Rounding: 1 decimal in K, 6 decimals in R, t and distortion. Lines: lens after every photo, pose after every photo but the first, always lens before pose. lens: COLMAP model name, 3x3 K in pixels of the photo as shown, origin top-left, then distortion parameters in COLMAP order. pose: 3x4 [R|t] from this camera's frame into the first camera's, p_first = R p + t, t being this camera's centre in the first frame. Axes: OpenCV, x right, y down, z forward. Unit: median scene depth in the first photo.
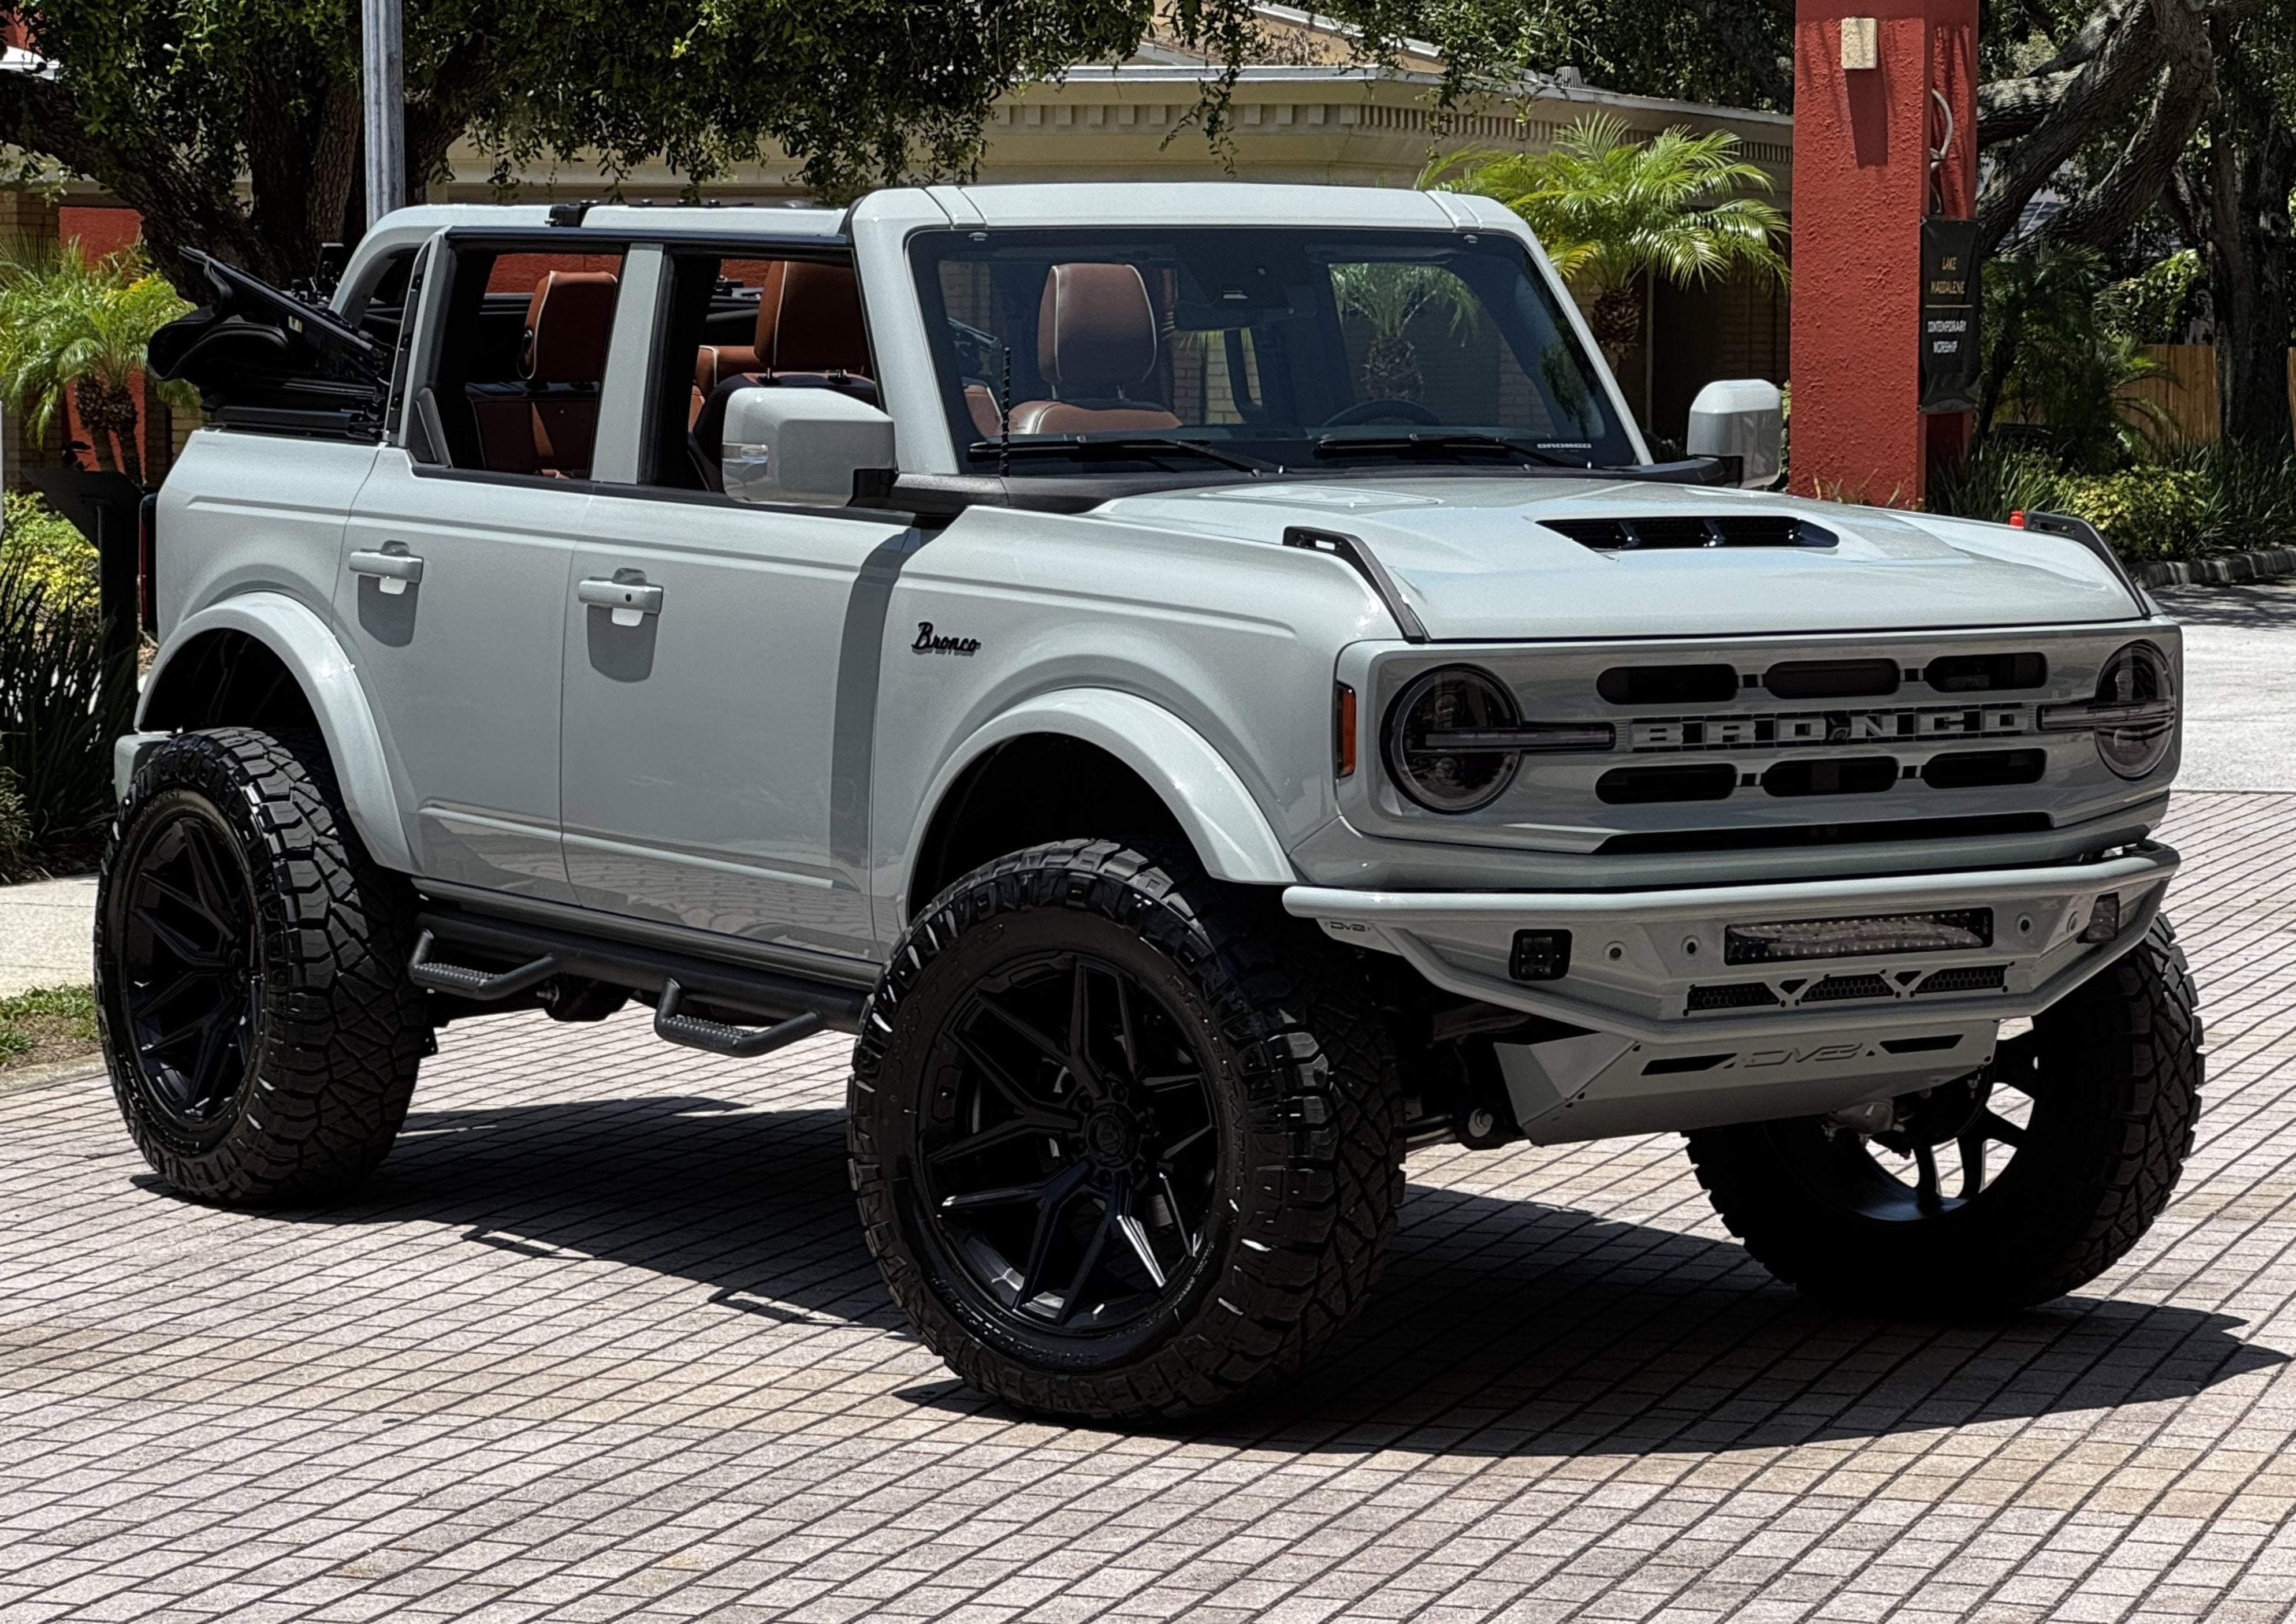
lens RADIAL K [[6515.5, 0, 1154.1], [0, 6515.5, 759.7], [0, 0, 1]] dist [0.026479, 1.375222]
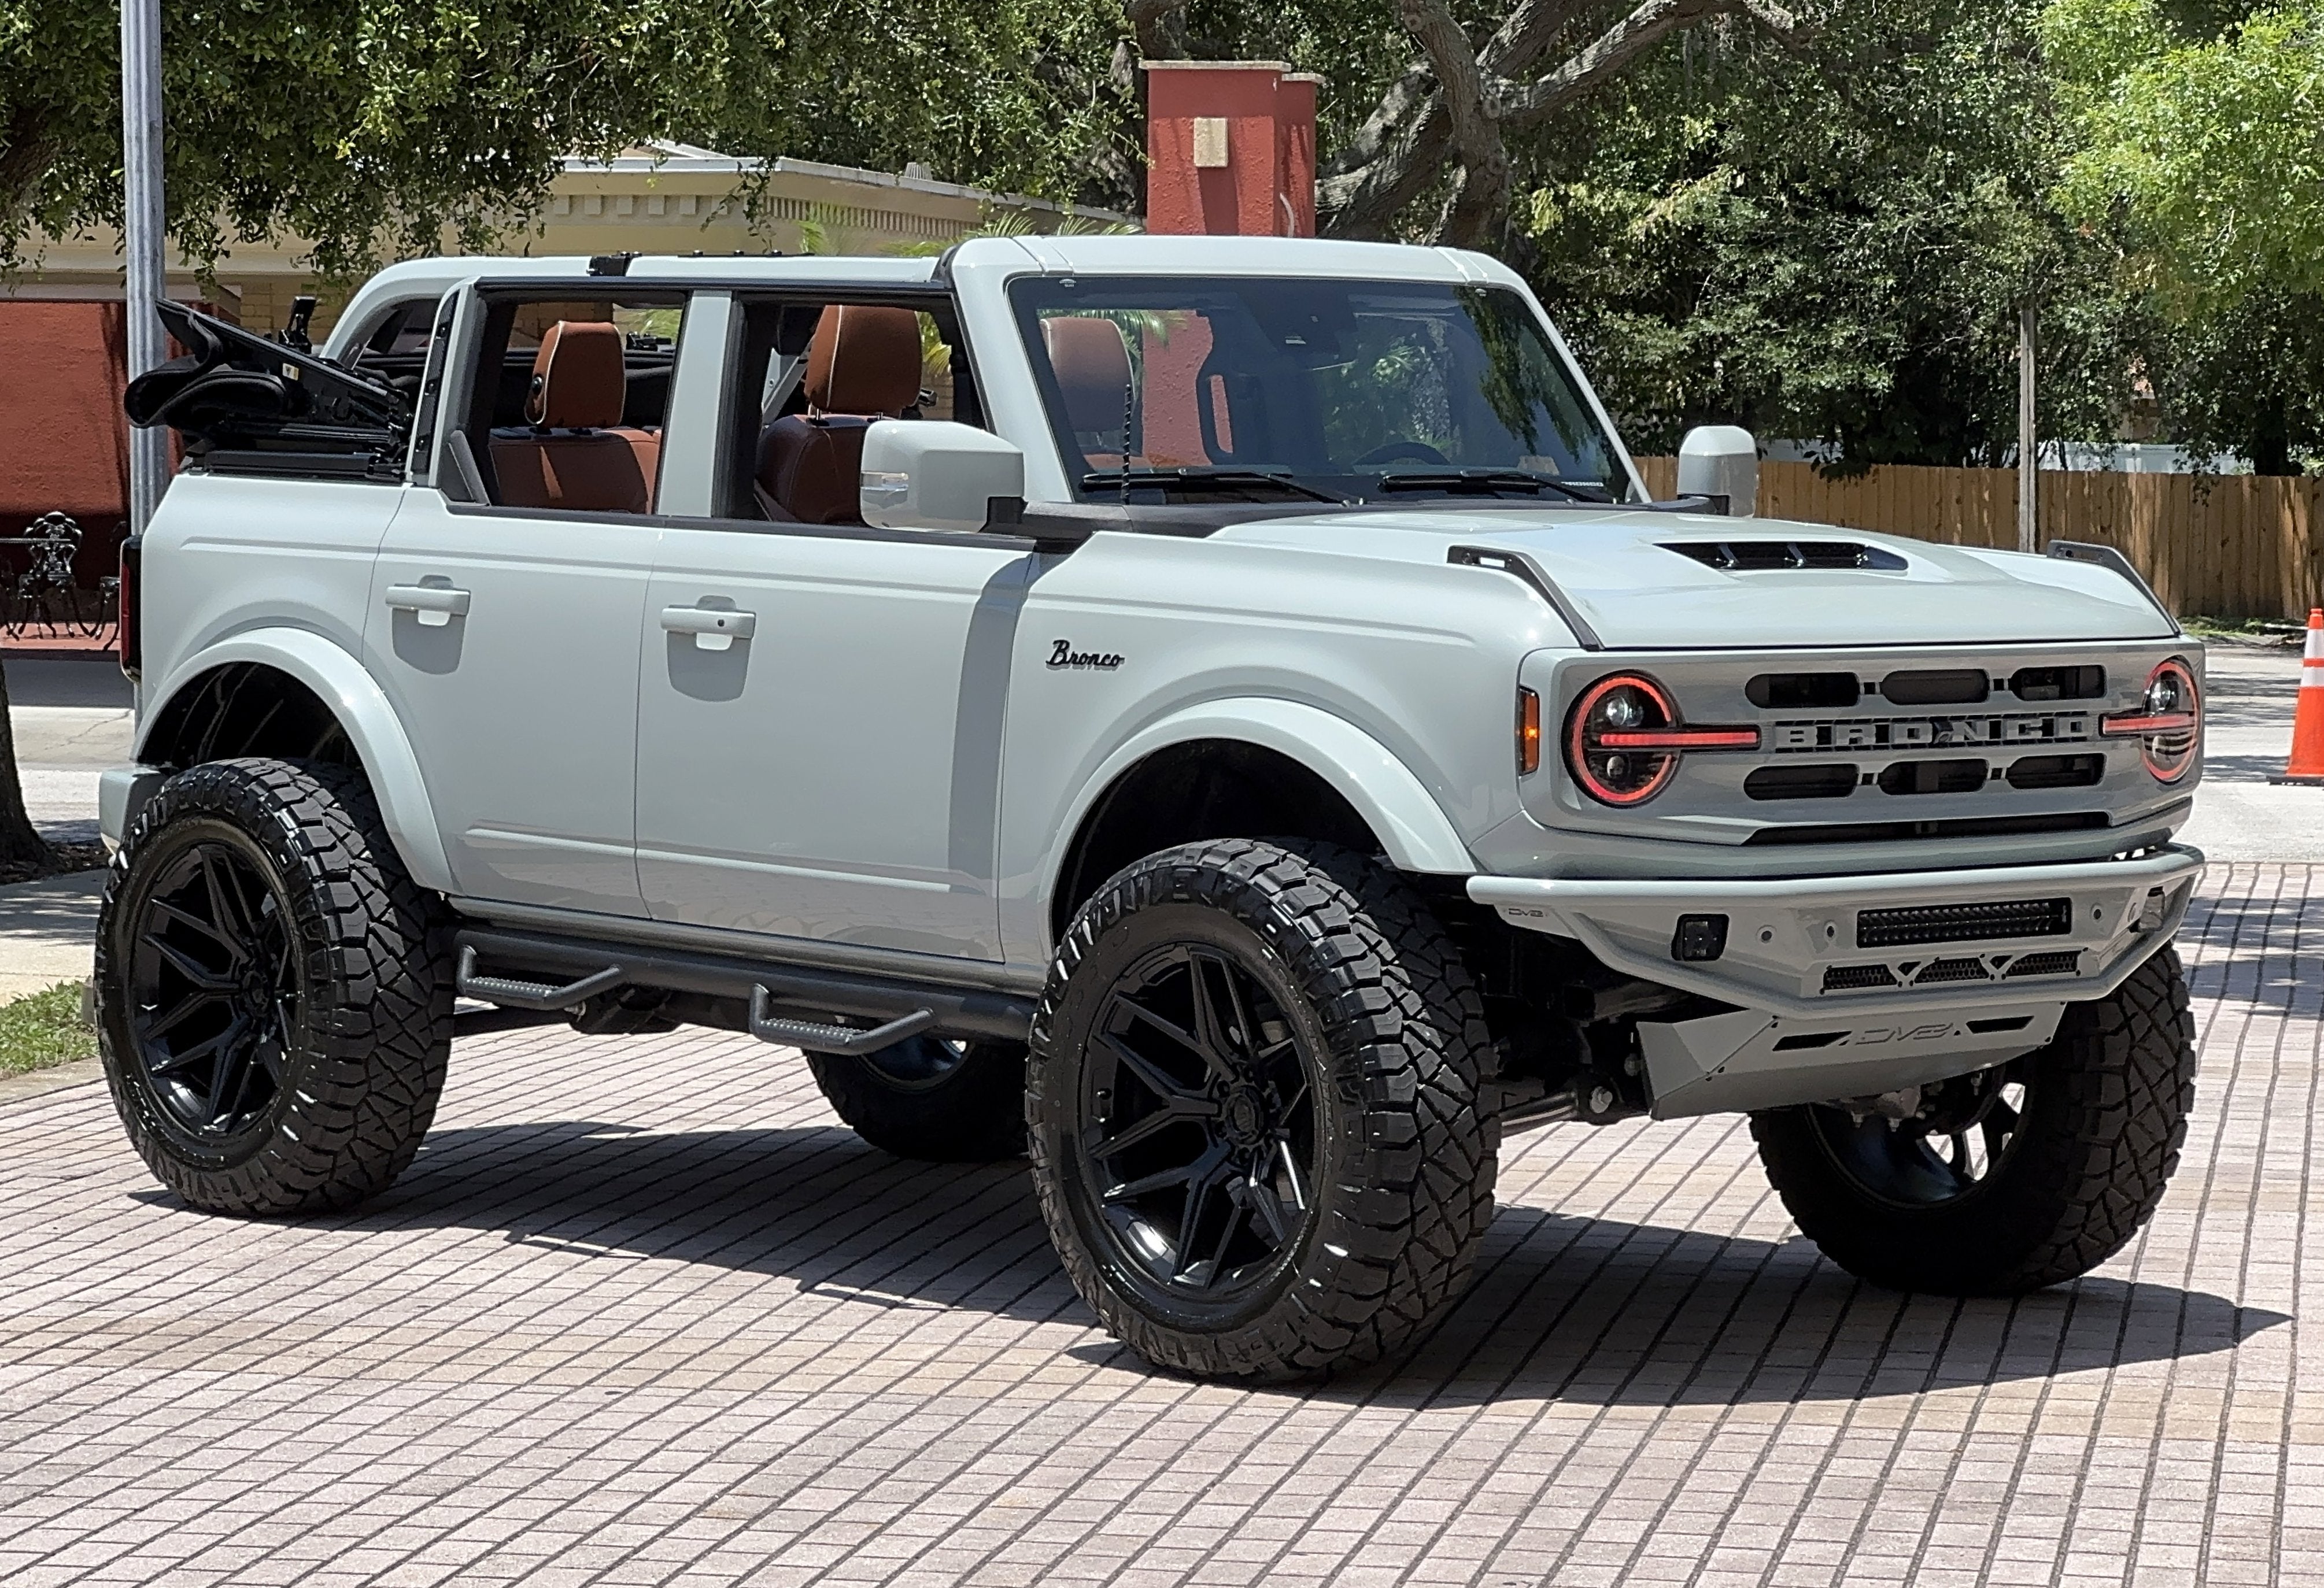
lens RADIAL K [[6633.3, 0, 1190.5], [0, 6633.3, 659.4], [0, 0, 1]] dist [-0.022931, 1.560889]
pose [[0.991694, 0.000158, 0.128620, -0.153933], [0.004216, 0.999422, -0.033734, 0.018871], [-0.128551, 0.033996, 0.991120, -0.080308]]
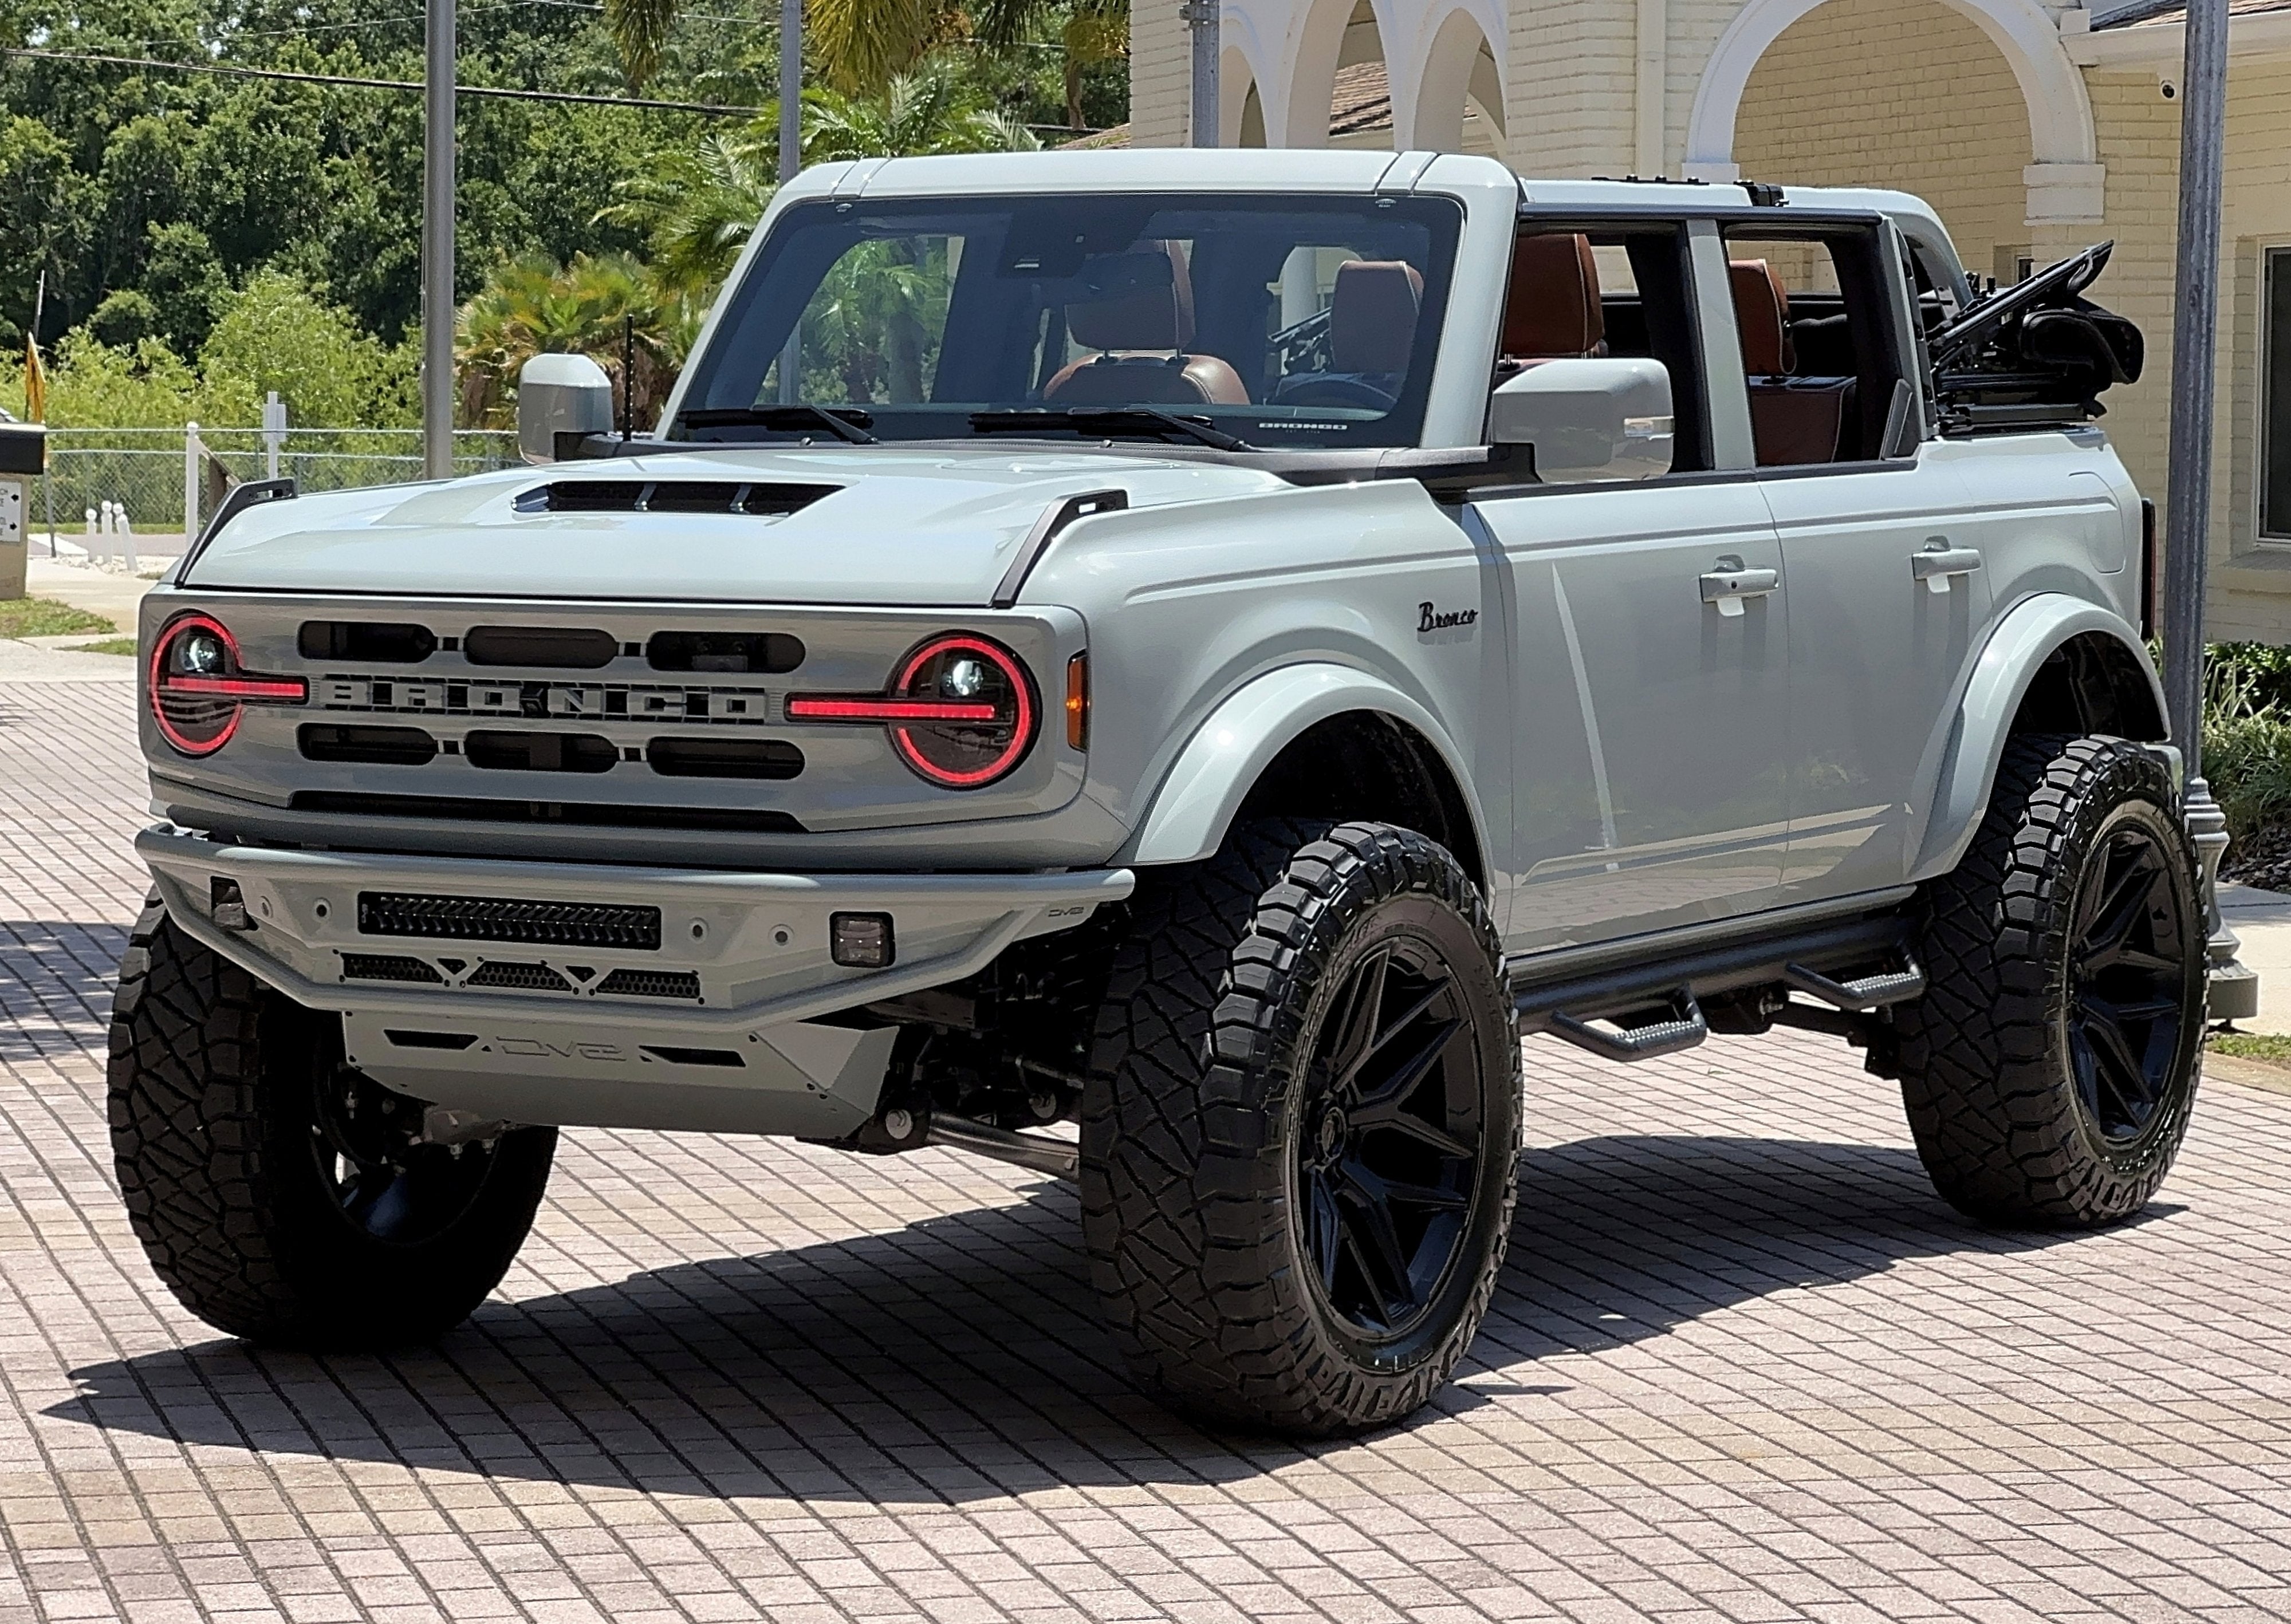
lens RADIAL K [[6501.1, 0, 1151.5], [0, 6501.1, 759.8], [0, 0, 1]] dist [0.026479, 1.375222]
pose [[0.414618, 0.049170, -0.908666, 0.942460], [-0.064982, 0.997590, 0.024331, -0.023513], [0.907673, 0.048959, 0.416814, 0.653658]]
